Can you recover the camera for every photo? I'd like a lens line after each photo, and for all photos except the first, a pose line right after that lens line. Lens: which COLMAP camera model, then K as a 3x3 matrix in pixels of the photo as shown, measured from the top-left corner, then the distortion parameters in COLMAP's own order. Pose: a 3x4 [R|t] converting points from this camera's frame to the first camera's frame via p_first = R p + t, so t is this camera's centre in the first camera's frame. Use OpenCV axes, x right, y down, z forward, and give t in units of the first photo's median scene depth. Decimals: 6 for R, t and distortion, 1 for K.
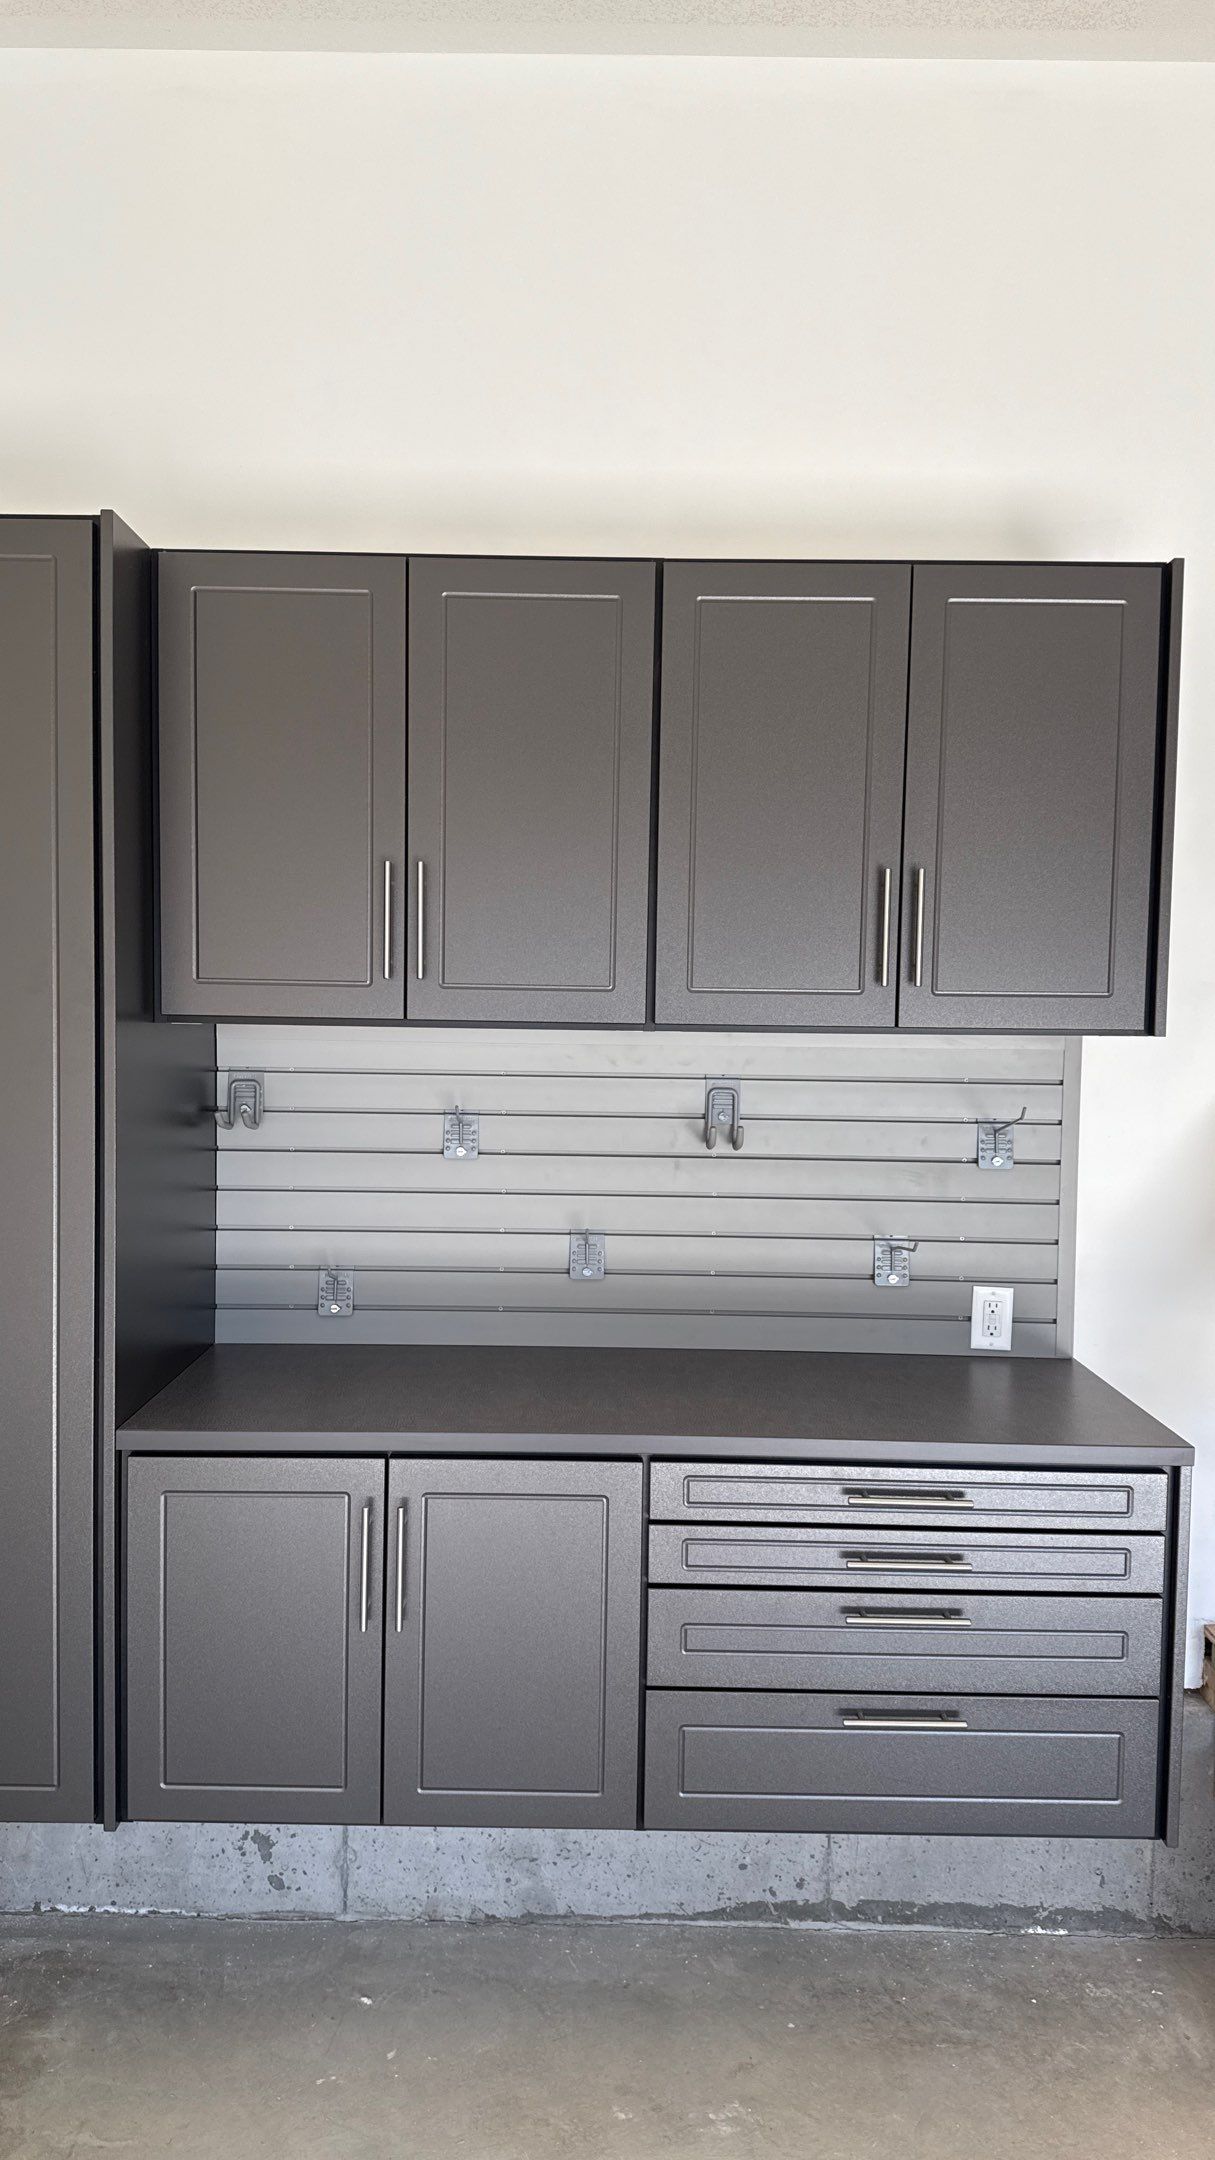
lens RADIAL K [[1505.6, 0, 607.5], [0, 1505.6, 1080.0], [0, 0, 1]] dist [0.080687, -0.132648]
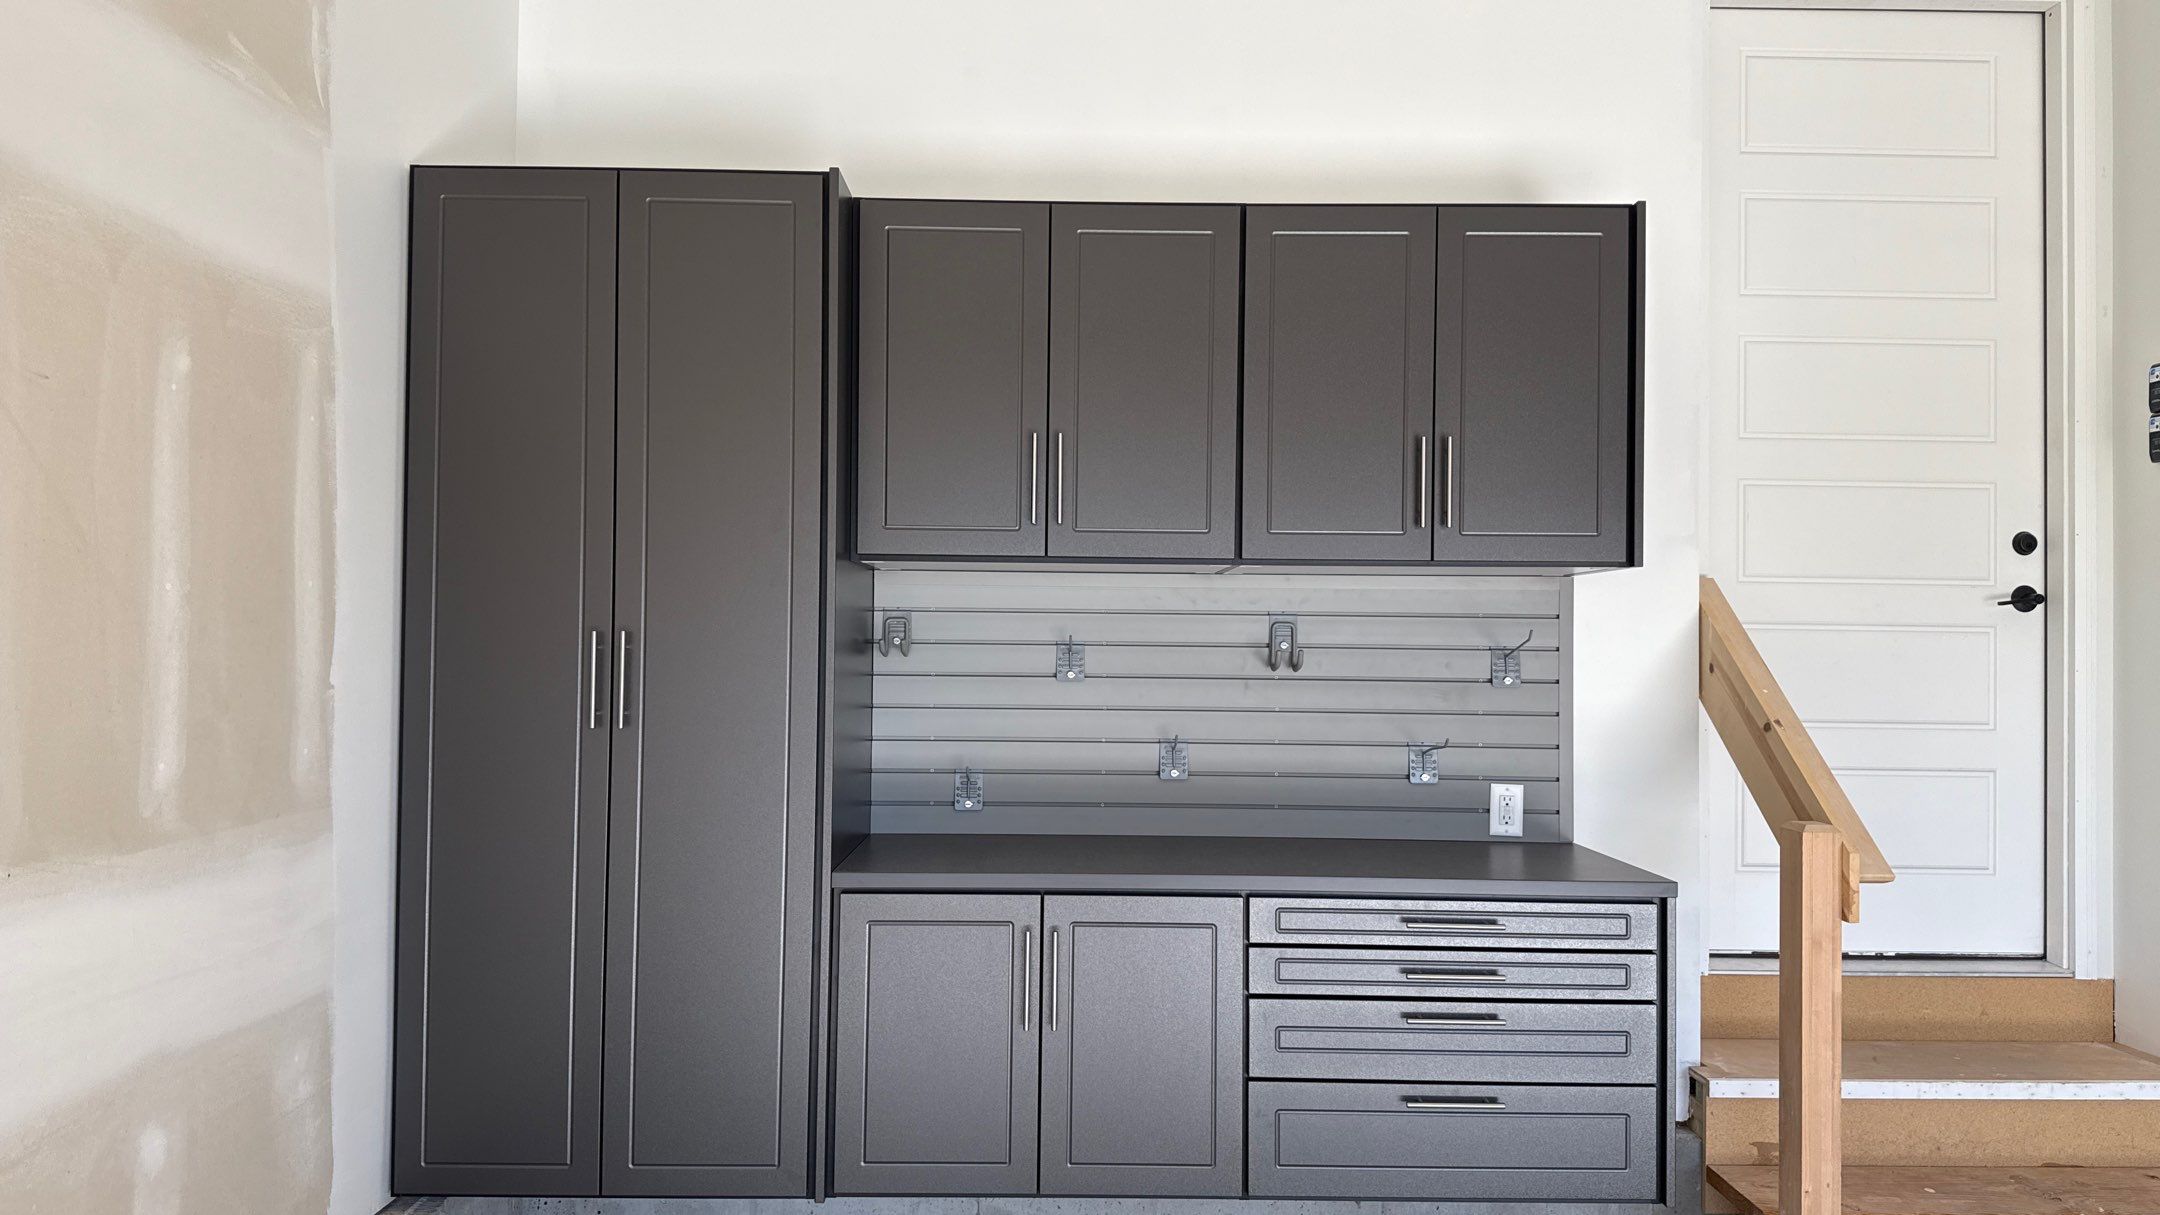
lens RADIAL K [[1514.8, 0, 1080.2], [0, 1514.8, 605.5], [0, 0, 1]] dist [0.128781, -0.257359]
pose [[0.999937, -0.005238, 0.009928, -0.102176], [0.005961, 0.997217, -0.074322, 0.083257], [-0.009511, 0.074376, 0.997185, -0.240147]]
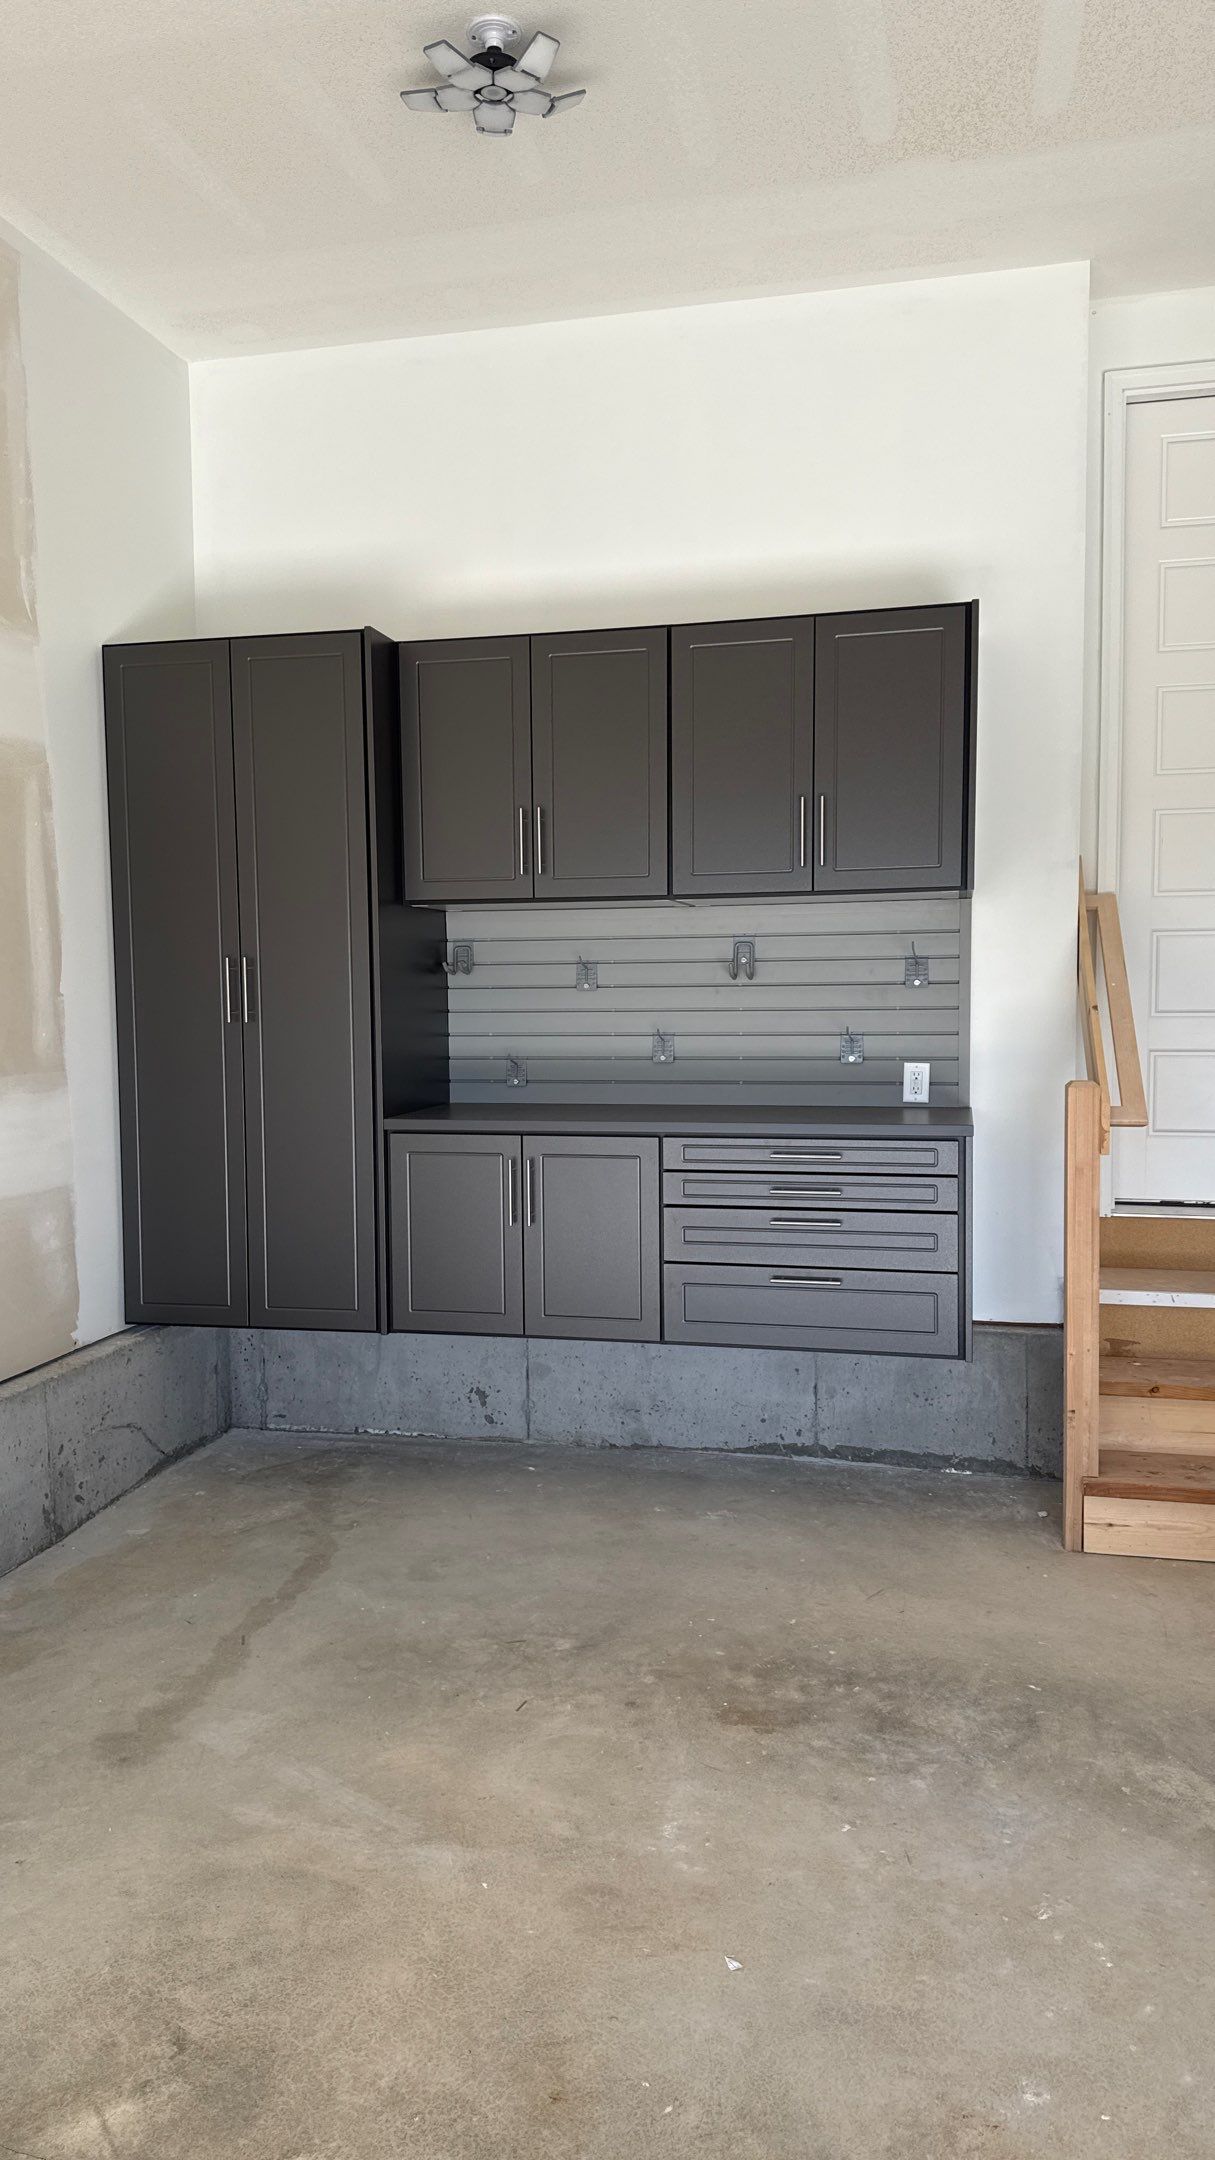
lens RADIAL K [[1521.2, 0, 602.9], [0, 1521.2, 1084.1], [0, 0, 1]] dist [0.136304, -0.275113]
pose [[0.972803, -0.011571, -0.231345, 0.307099], [0.014868, 0.999811, 0.012511, 0.135485], [0.231156, -0.015611, 0.972791, -0.628227]]
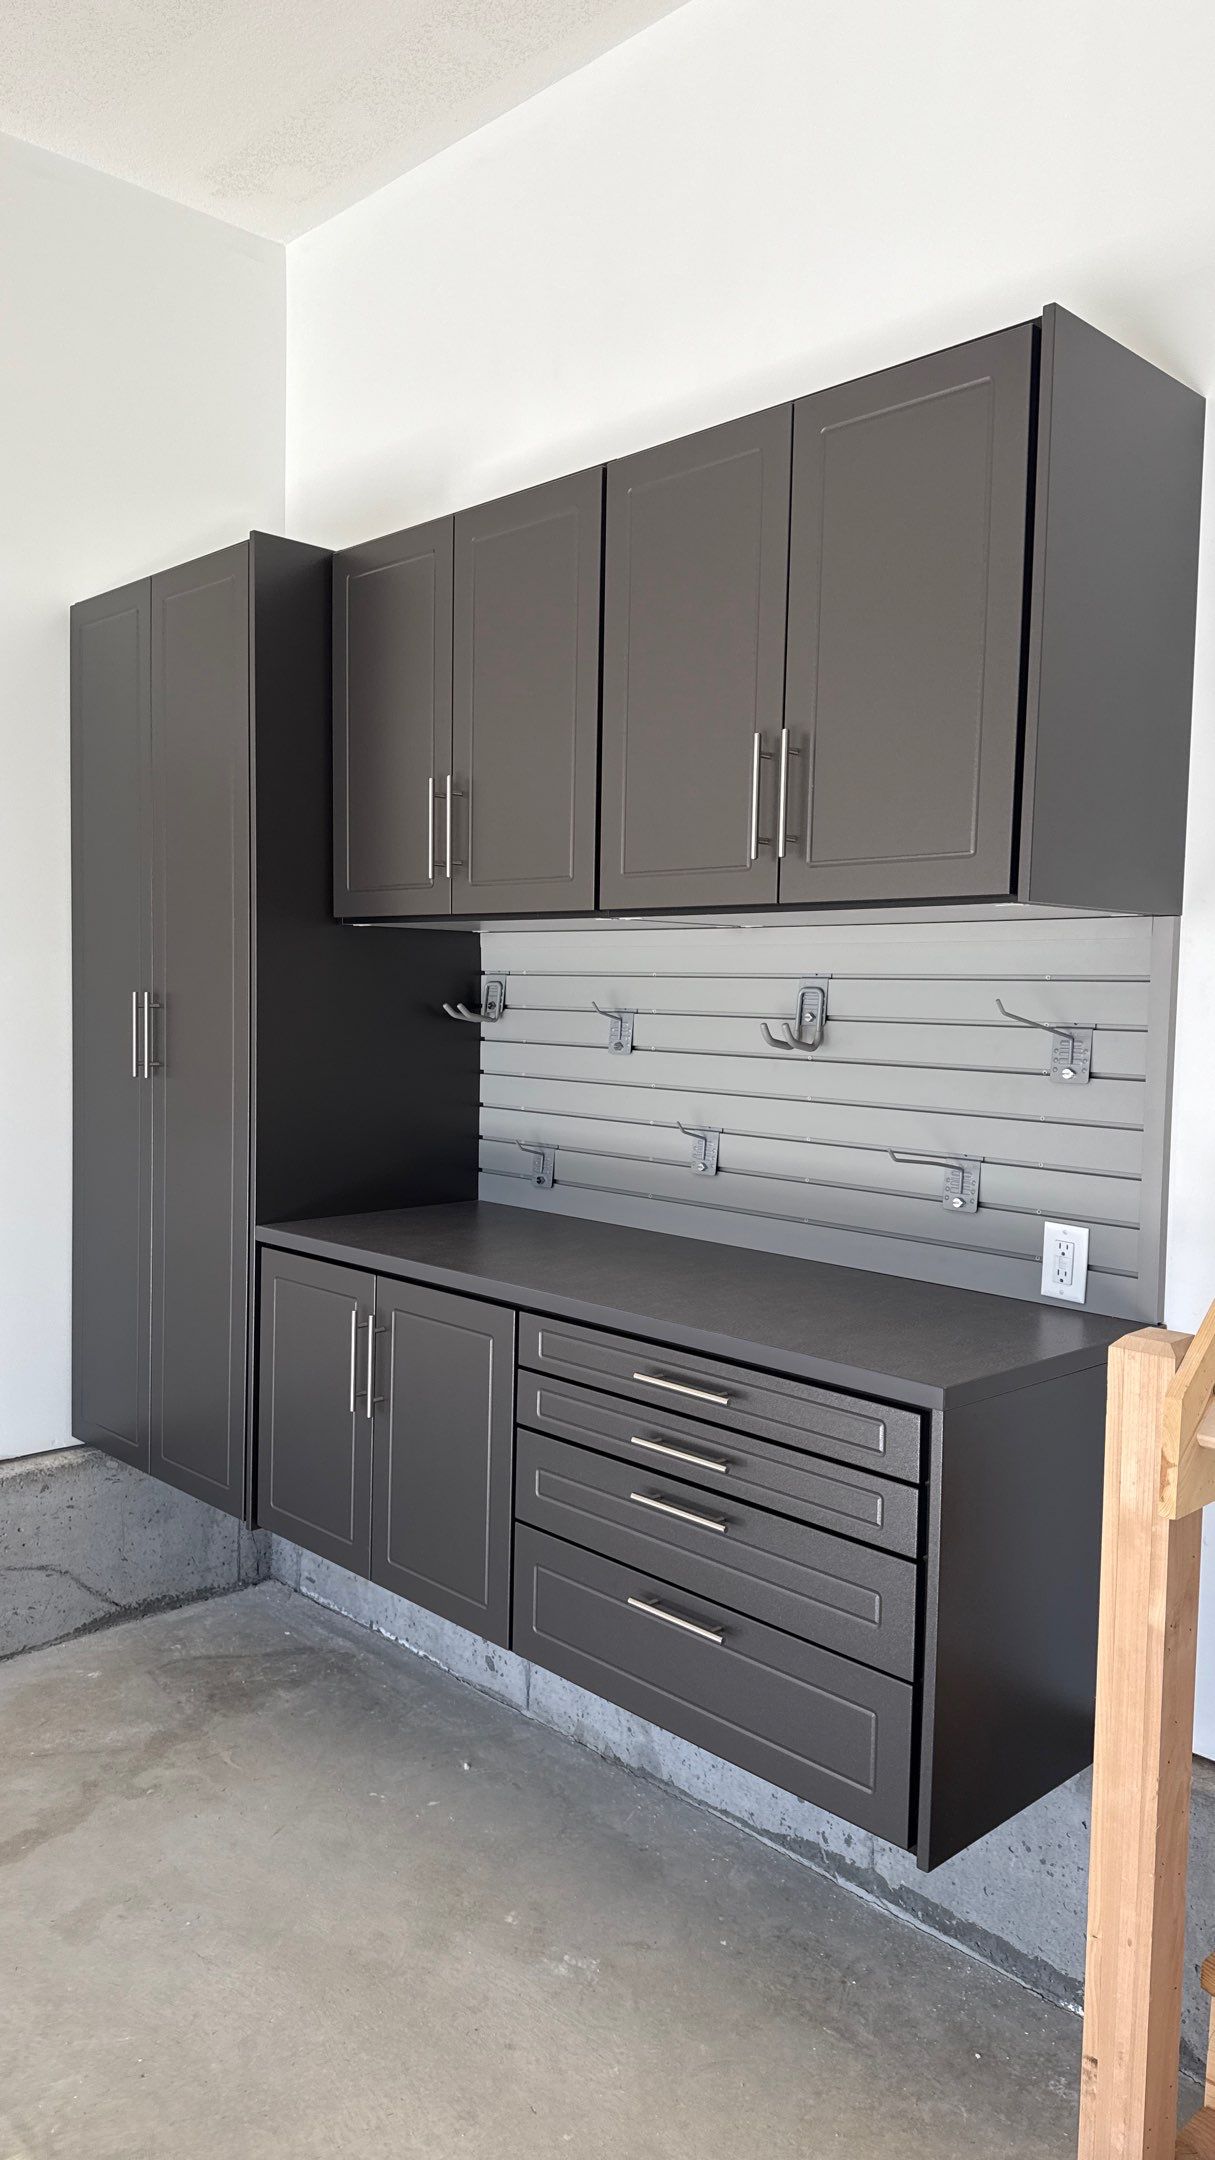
lens RADIAL K [[1532.2, 0, 607.5], [0, 1532.2, 1080.0], [0, 0, 1]] dist [0.074835, -0.134686]
pose [[0.694280, 0.040464, -0.718567, 0.691012], [-0.044636, 0.998917, 0.013124, 0.057582], [0.718320, 0.022962, 0.695334, 0.227753]]
